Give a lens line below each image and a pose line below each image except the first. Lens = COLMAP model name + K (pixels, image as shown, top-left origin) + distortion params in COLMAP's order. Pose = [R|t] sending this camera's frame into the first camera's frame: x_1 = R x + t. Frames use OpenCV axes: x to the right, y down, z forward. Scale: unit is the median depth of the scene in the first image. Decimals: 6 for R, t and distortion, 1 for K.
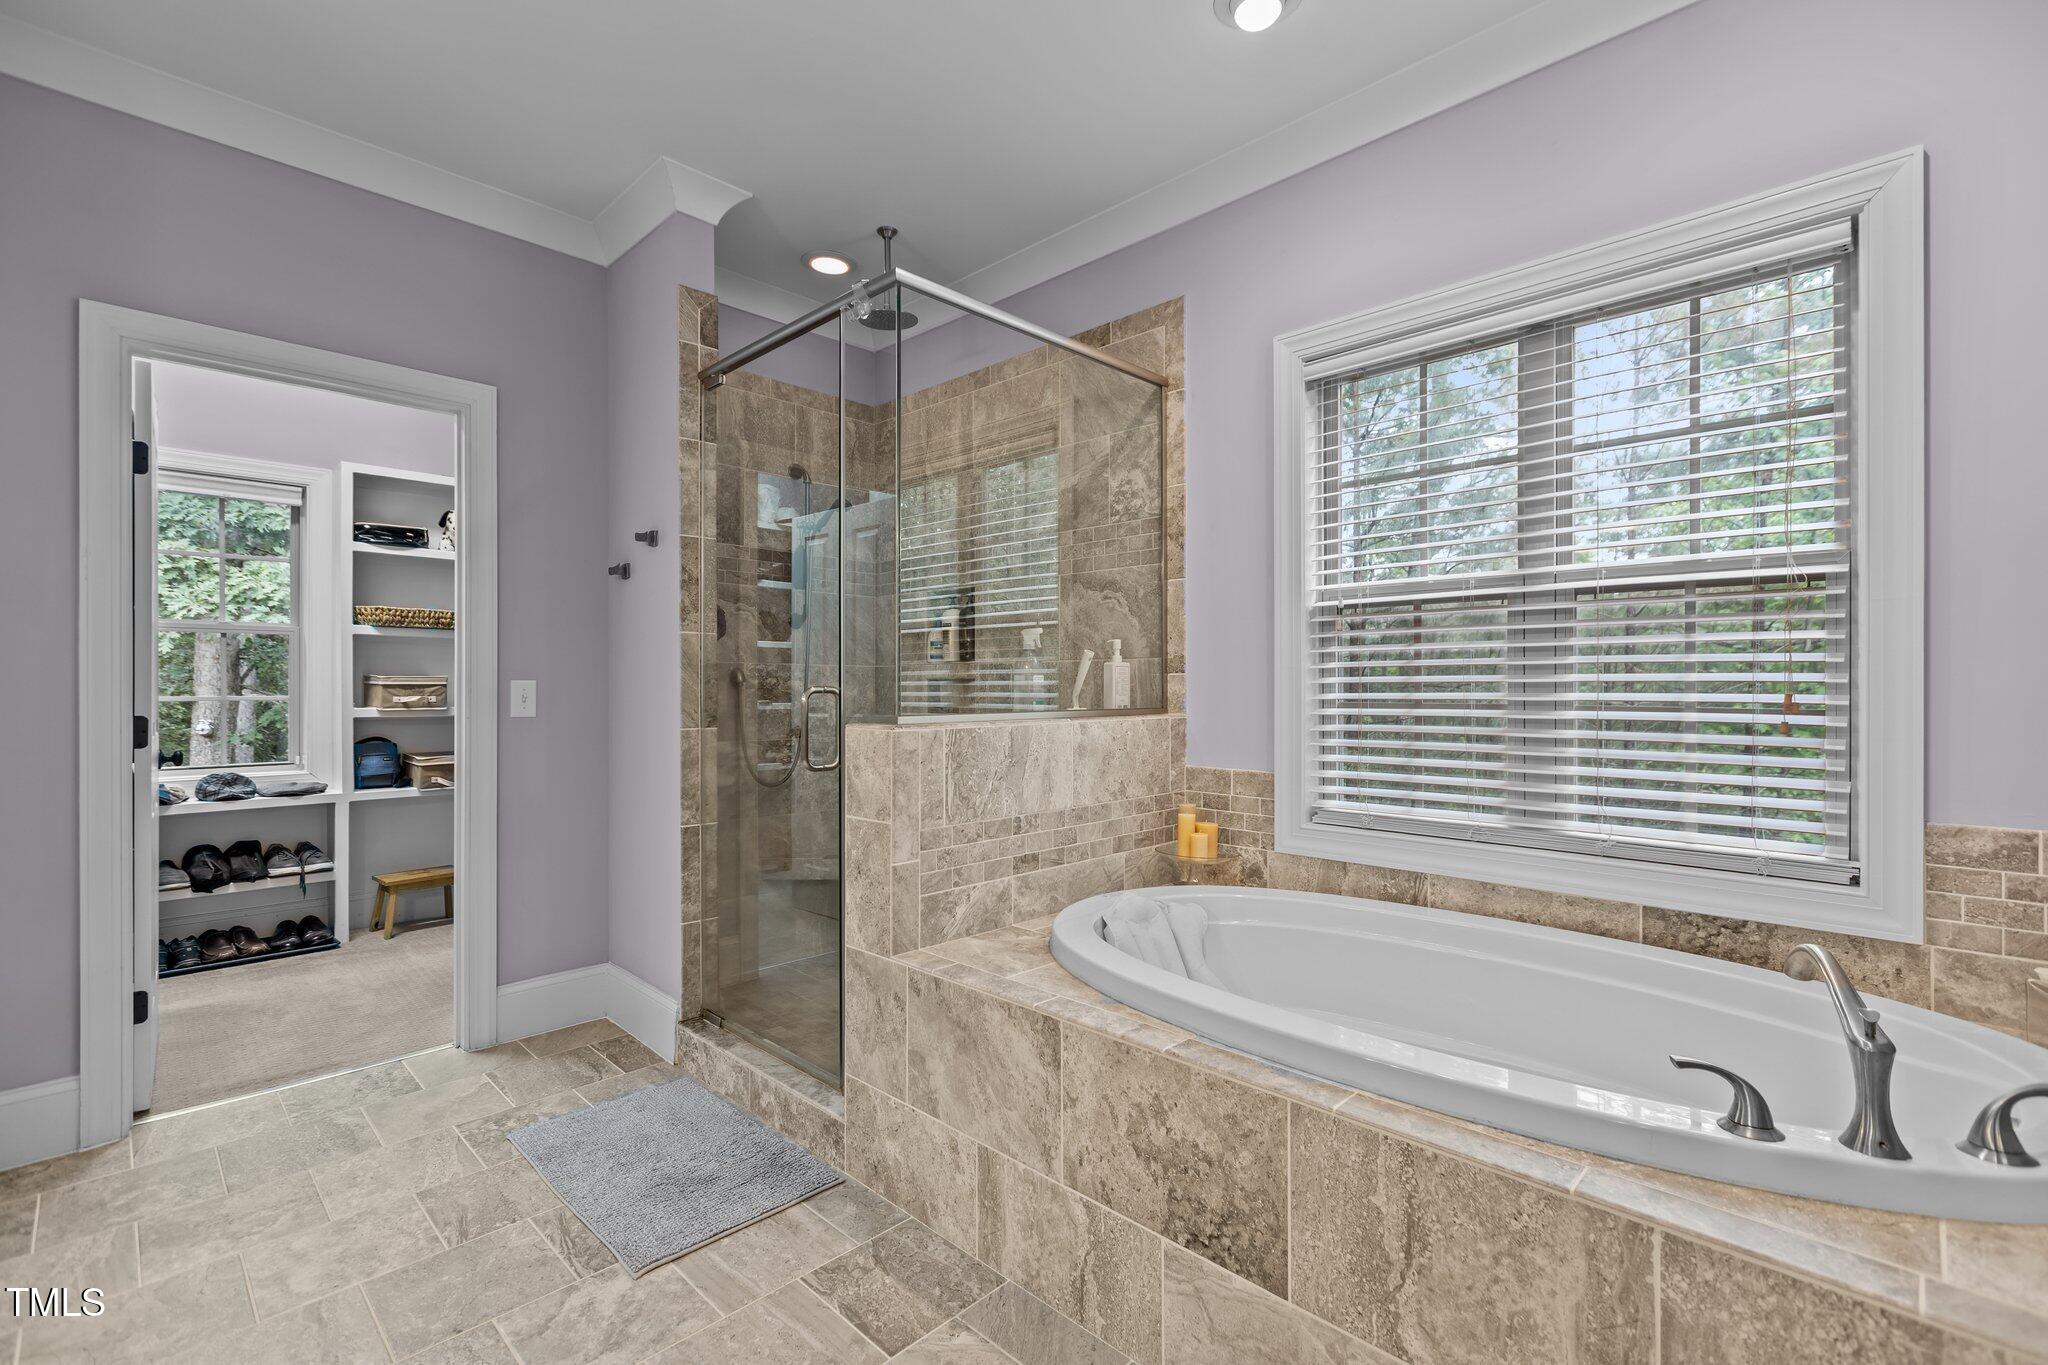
lens RADIAL K [[911.5, 0, 1029.1], [0, 911.5, 683.8], [0, 0, 1]] dist [-0.001968, 0.001025]
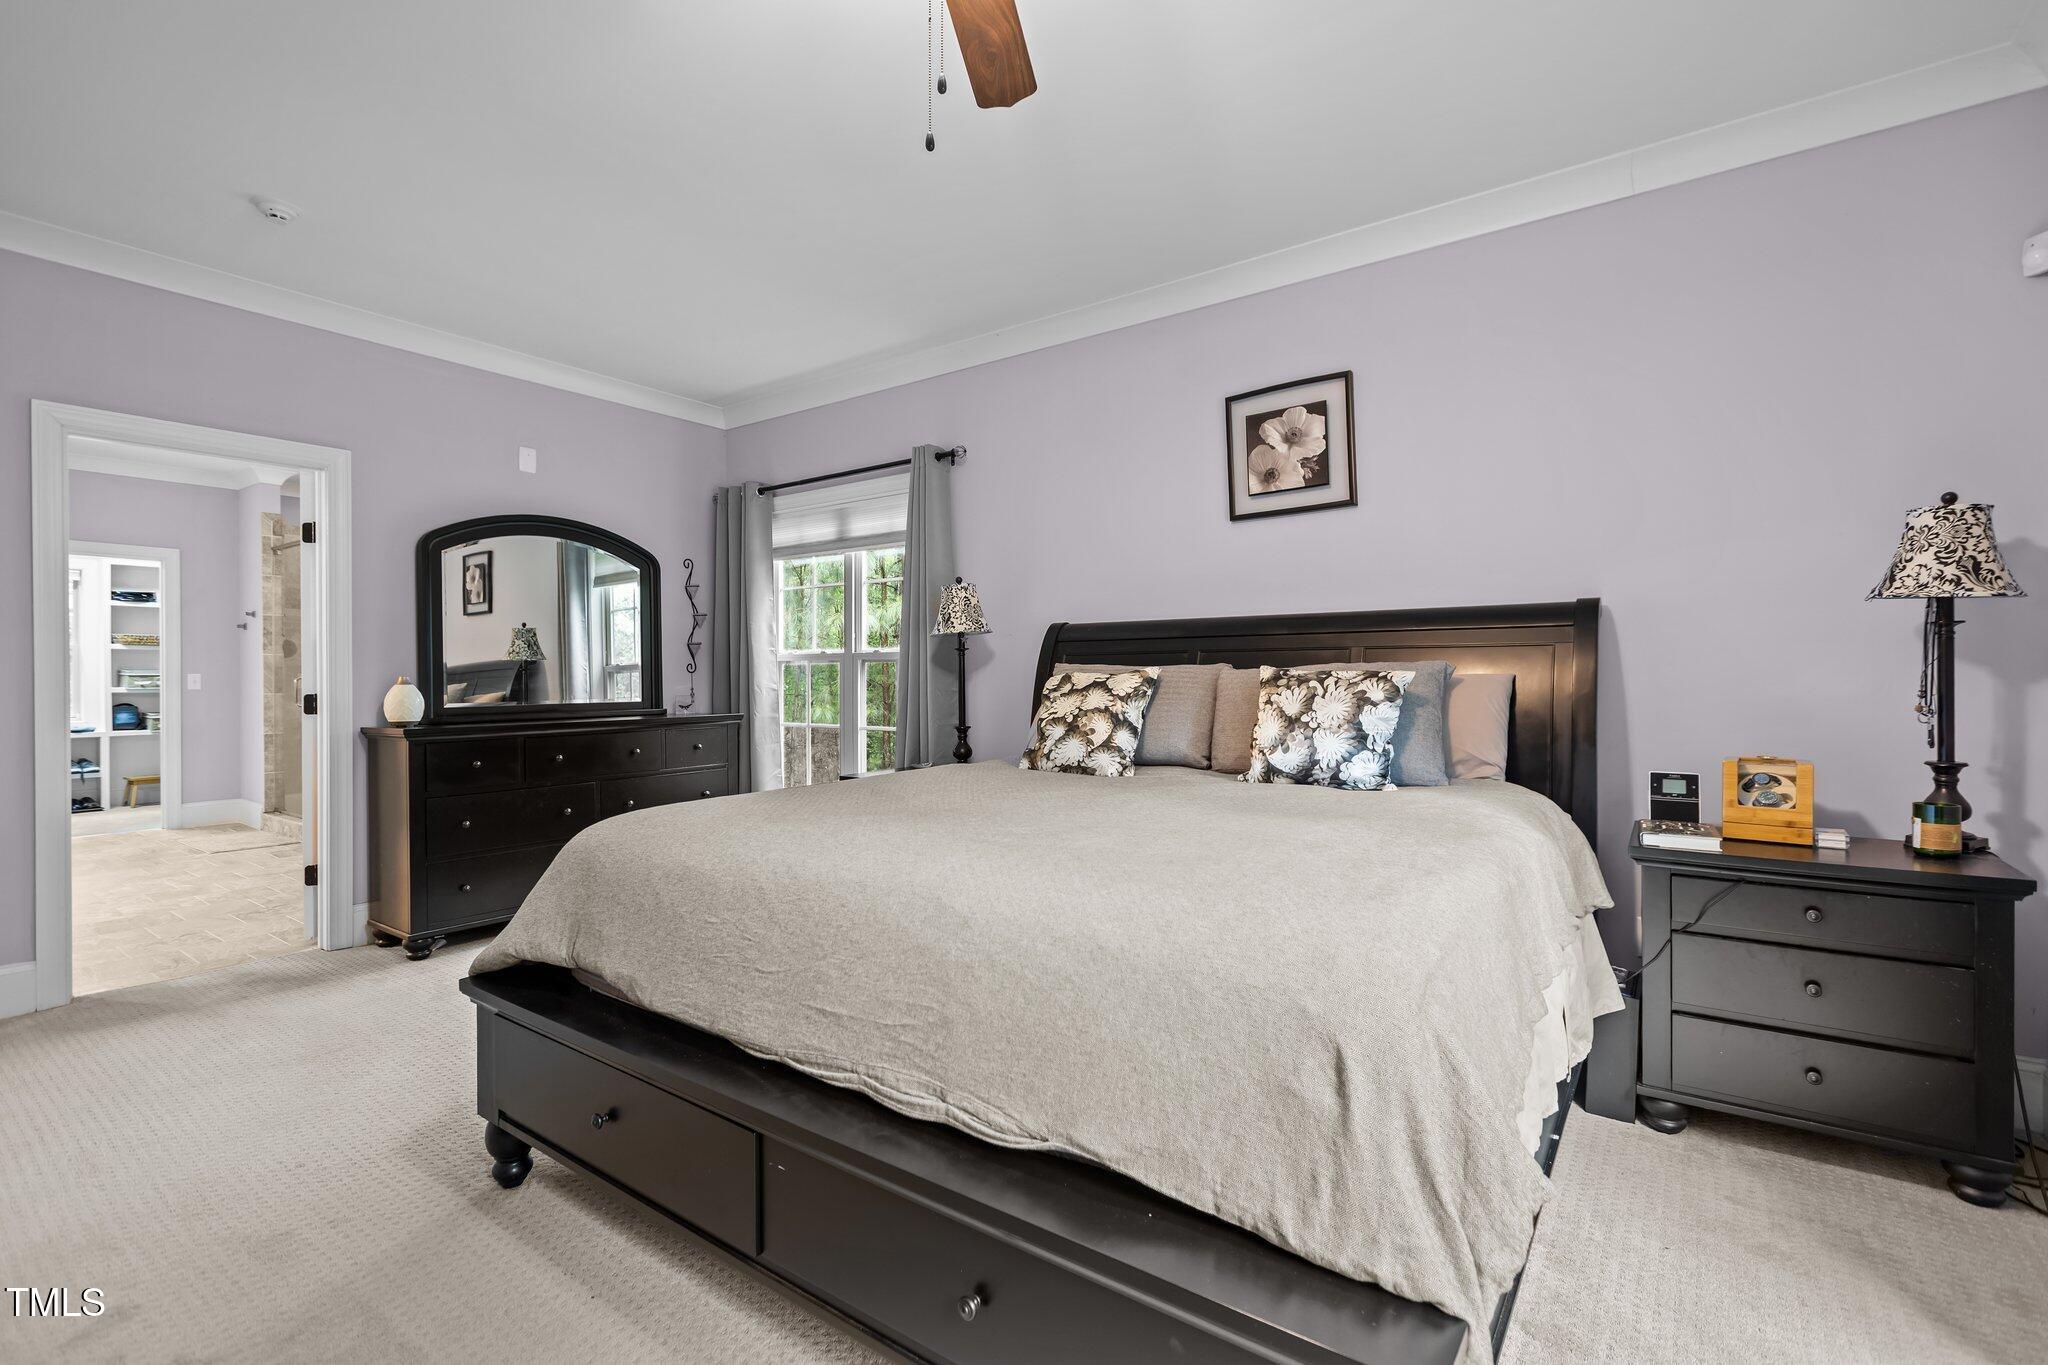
lens RADIAL K [[911.5, 0, 1018.1], [0, 911.5, 684.8], [0, 0, 1]] dist [-0.001968, 0.001025]
pose [[0.989341, 0.001191, 0.145613, 0.935004], [-0.002565, 0.999954, 0.009251, -0.001464], [-0.145595, -0.009526, 0.989298, -1.265515]]
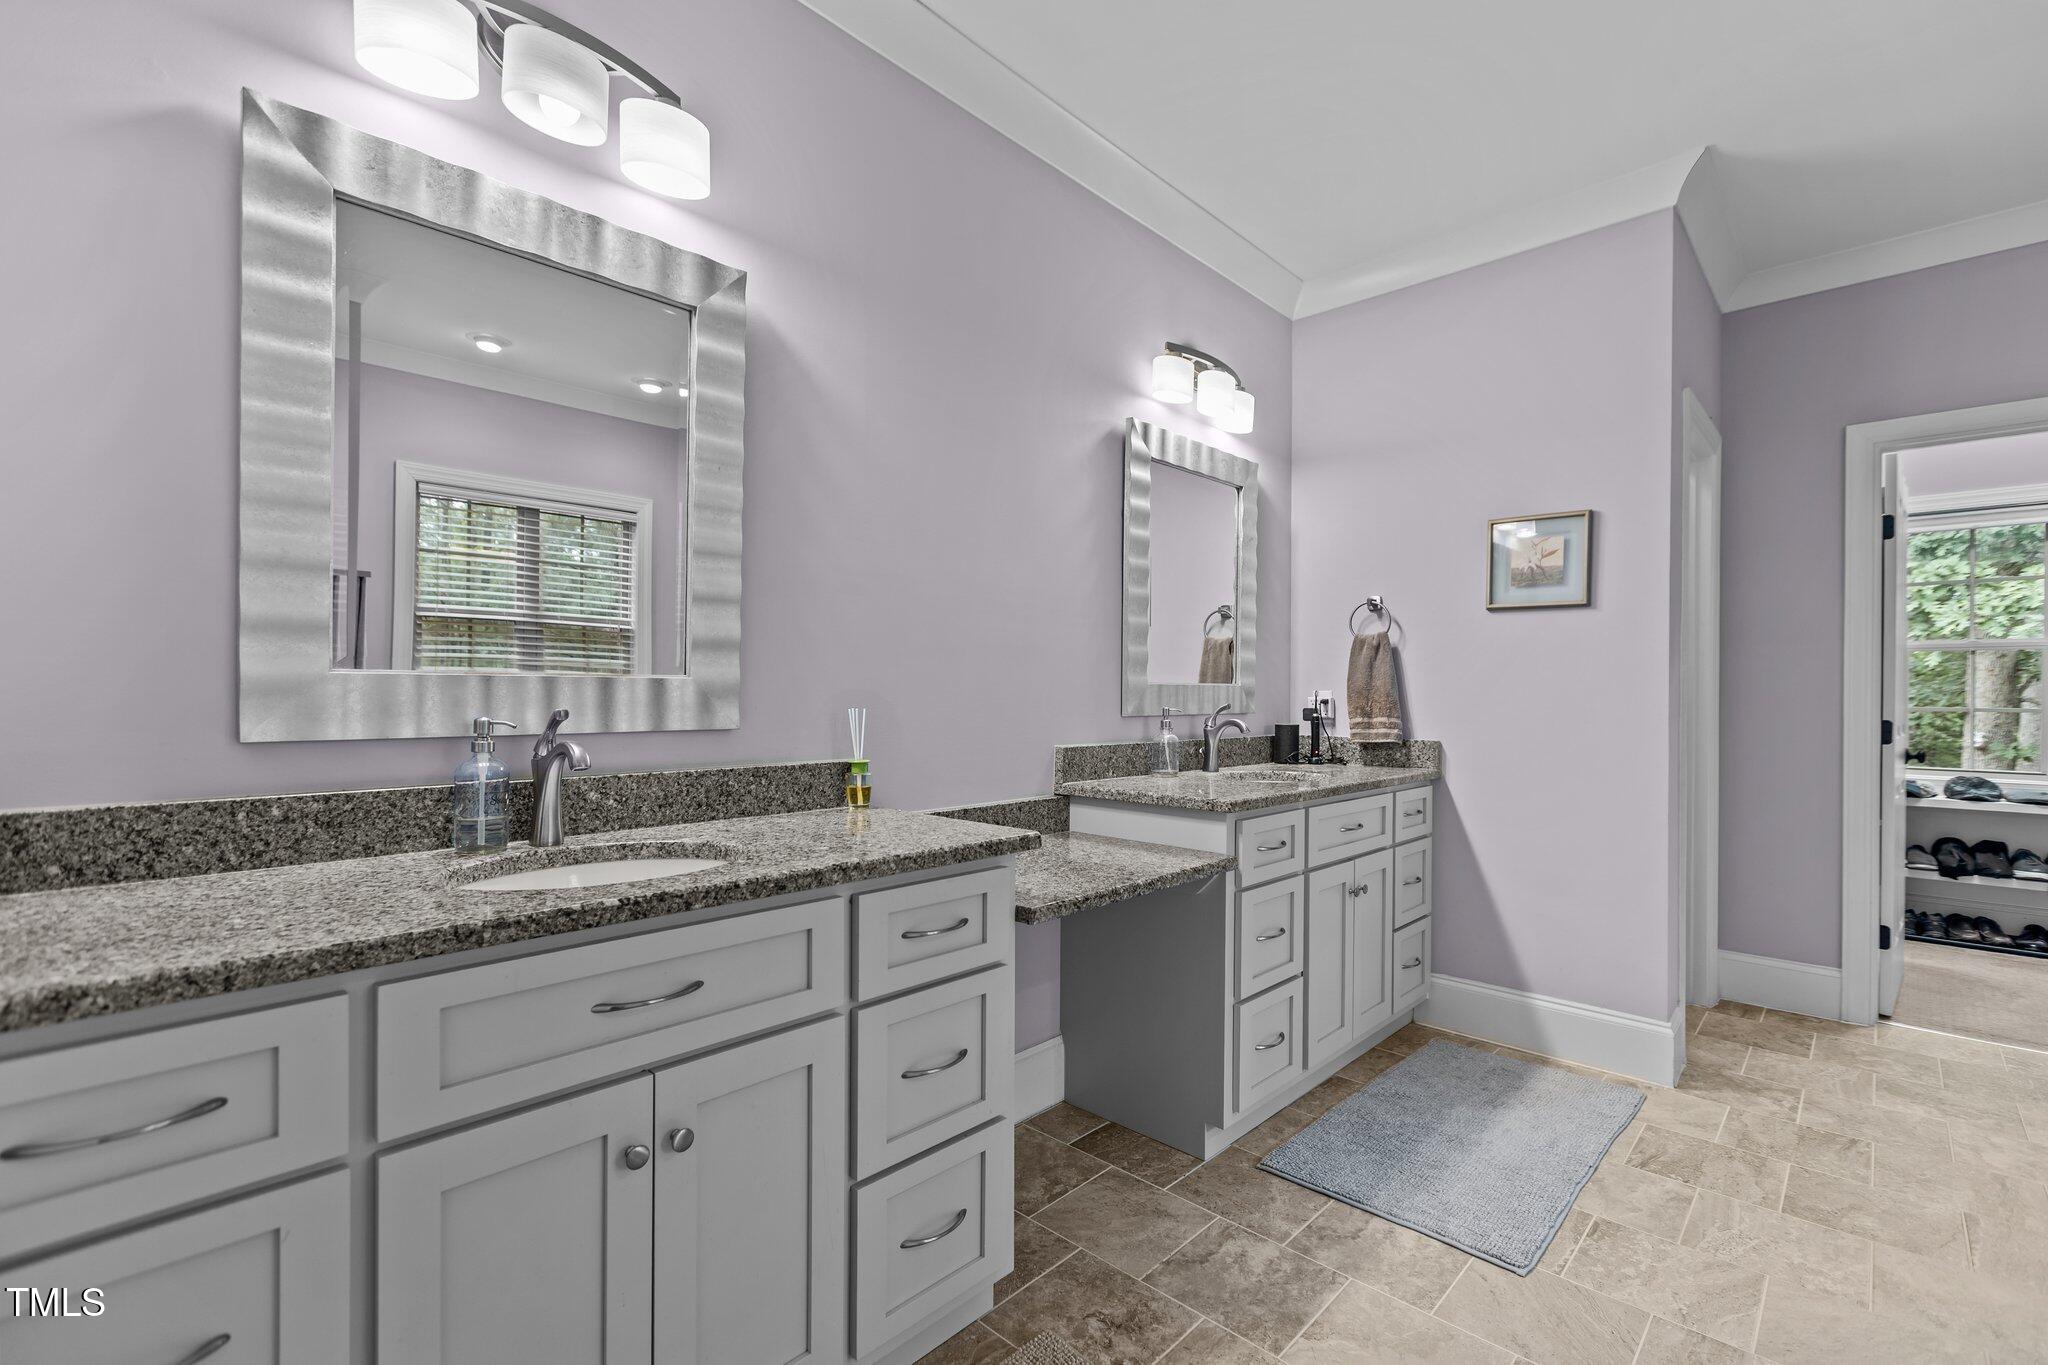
lens RADIAL K [[911.5, 0, 1022.6], [0, 911.5, 691.7], [0, 0, 1]] dist [-0.001968, 0.001025]
pose [[0.018381, 0.002872, -0.999827, 0.211850], [-0.006559, 0.999975, 0.002752, -0.001021], [0.999810, 0.006508, 0.018399, -0.184538]]
